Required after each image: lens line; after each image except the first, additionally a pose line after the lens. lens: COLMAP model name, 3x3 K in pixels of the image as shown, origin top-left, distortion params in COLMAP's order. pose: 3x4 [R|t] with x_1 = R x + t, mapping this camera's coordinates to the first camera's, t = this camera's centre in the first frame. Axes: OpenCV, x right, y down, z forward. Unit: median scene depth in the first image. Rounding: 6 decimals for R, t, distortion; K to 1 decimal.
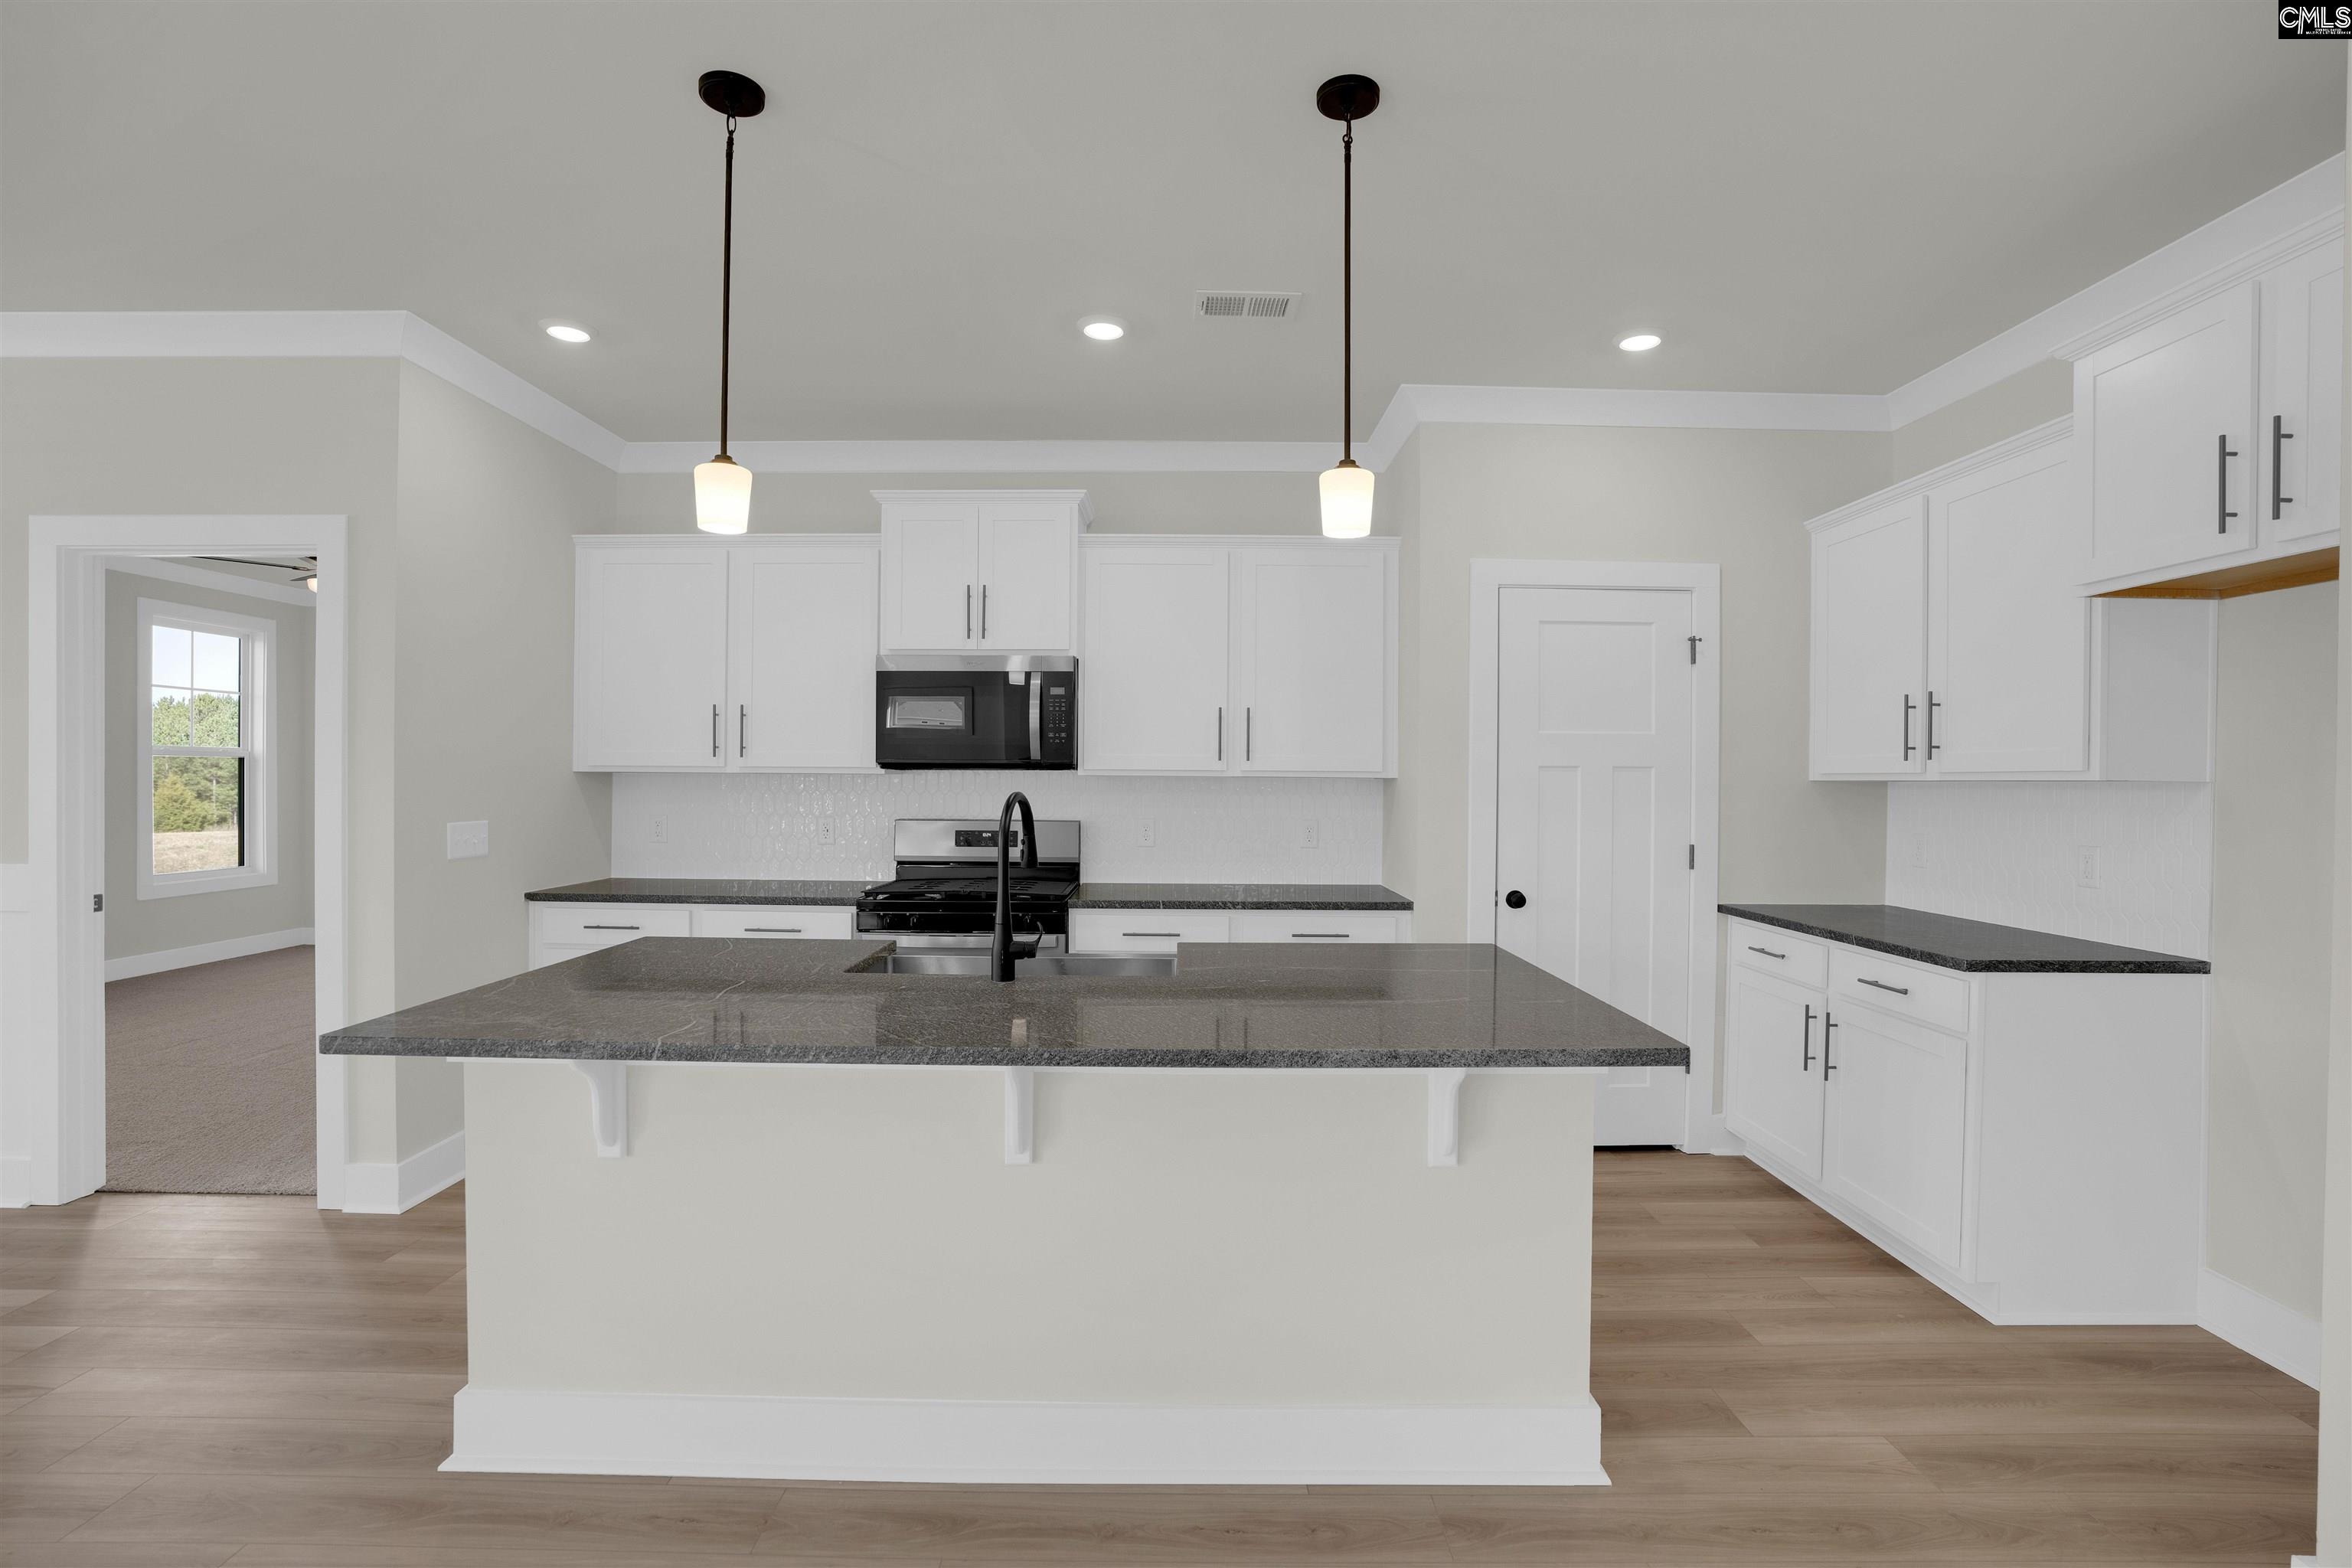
lens RADIAL K [[1068.1, 0, 1168.9], [0, 1068.1, 772.8], [0, 0, 1]] dist [-0.010163, 0.000244]
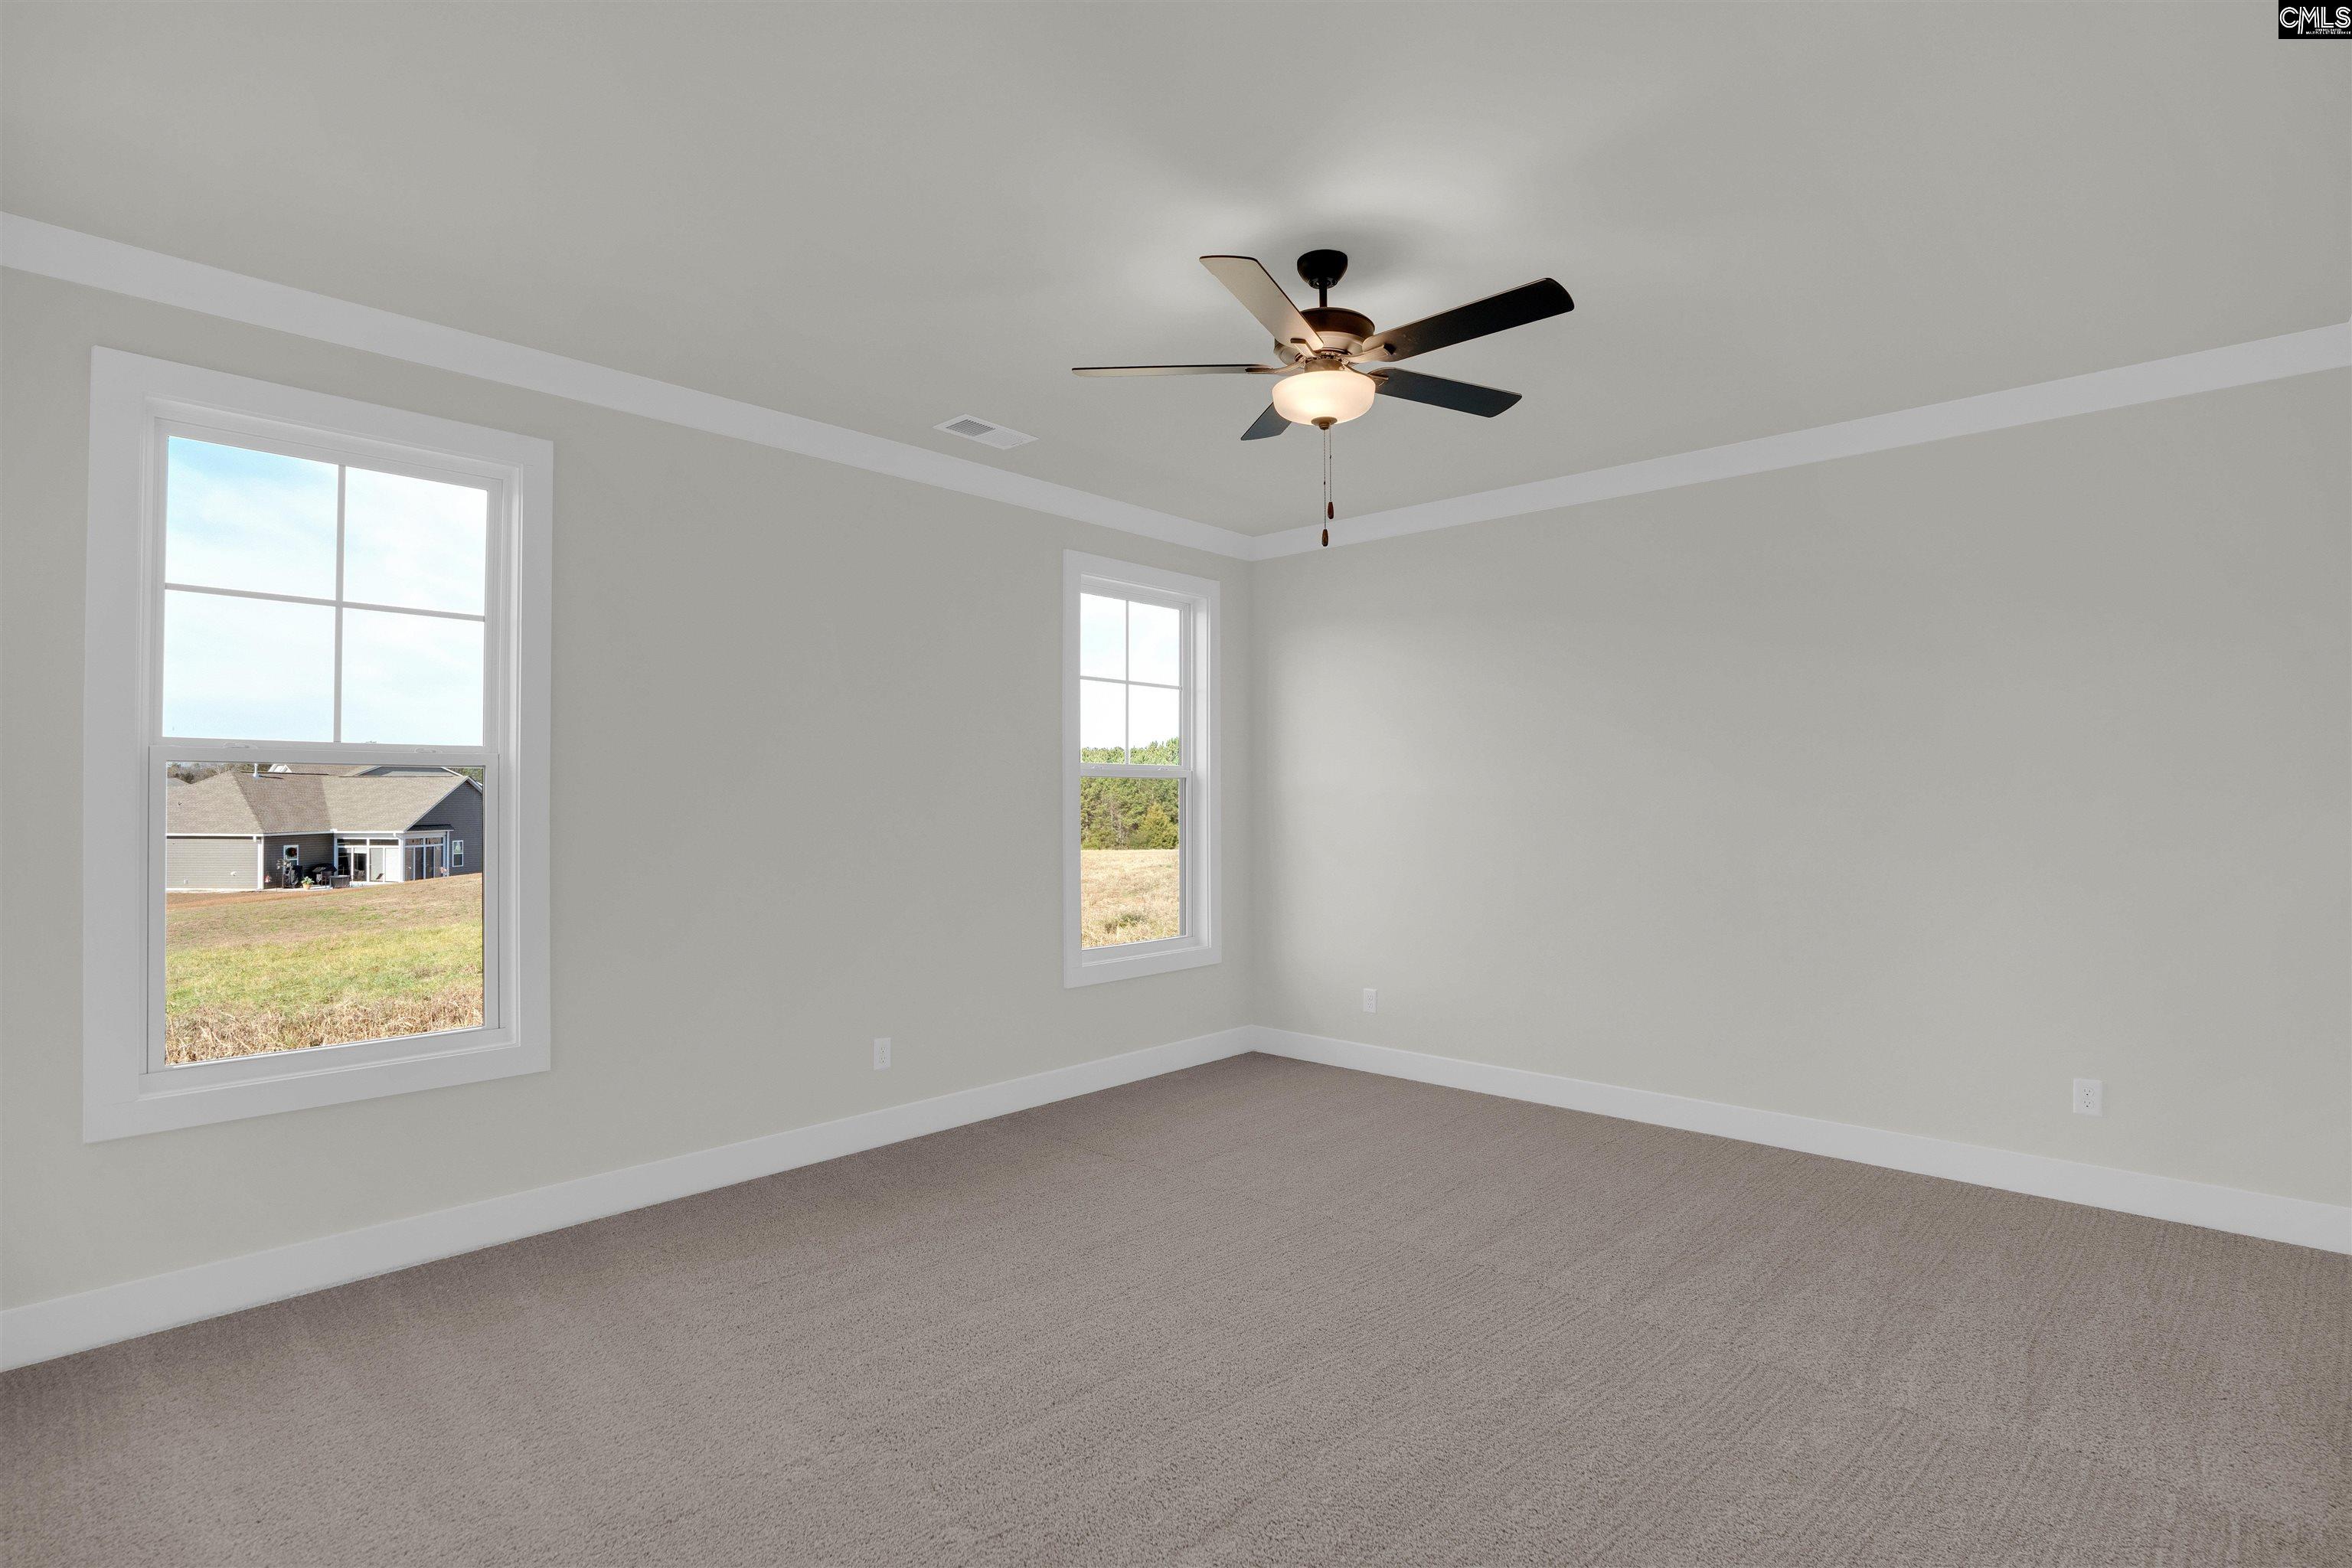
lens RADIAL K [[1148.0, 0, 1176.0], [0, 1148.0, 784.0], [0, 0, 1]] dist [-0.004141, 0.000178]
pose [[0.740004, -0.011550, -0.672504, -0.372941], [0.001840, 0.999884, -0.015149, -0.001260], [0.672600, 0.009973, 0.739939, 0.440512]]
